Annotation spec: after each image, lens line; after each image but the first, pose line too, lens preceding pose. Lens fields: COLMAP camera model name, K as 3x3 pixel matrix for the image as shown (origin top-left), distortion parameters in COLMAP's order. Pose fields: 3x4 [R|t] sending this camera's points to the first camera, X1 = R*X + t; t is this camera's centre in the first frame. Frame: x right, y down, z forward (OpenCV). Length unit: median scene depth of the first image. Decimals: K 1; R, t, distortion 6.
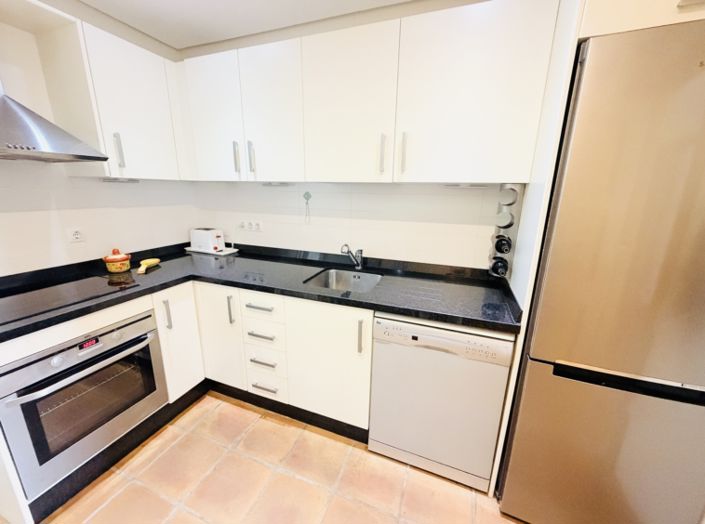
lens RADIAL K [[281.1, 0, 350.7], [0, 281.1, 262.4], [0, 0, 1]] dist [0.001857, 0.000148]
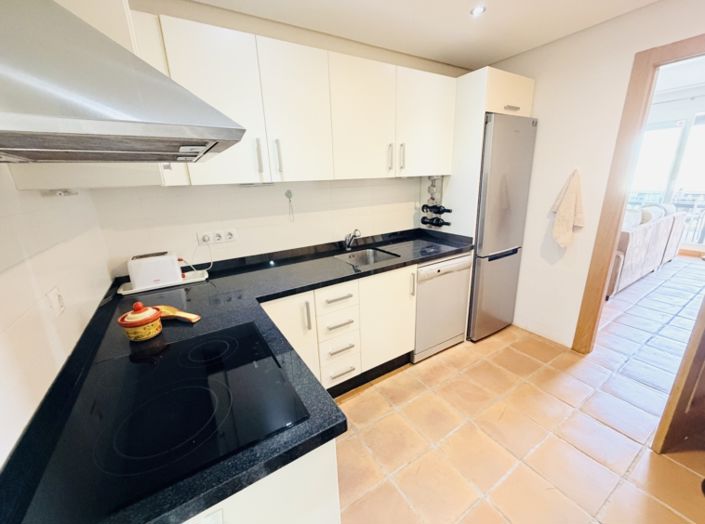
lens RADIAL K [[281.1, 0, 350.7], [0, 281.1, 262.4], [0, 0, 1]] dist [0.001857, 0.000148]
pose [[0.610153, -0.263480, 0.747189, -1.071414], [0.244563, 0.959663, 0.138695, -0.112246], [-0.753593, 0.098110, 0.649978, 0.255347]]
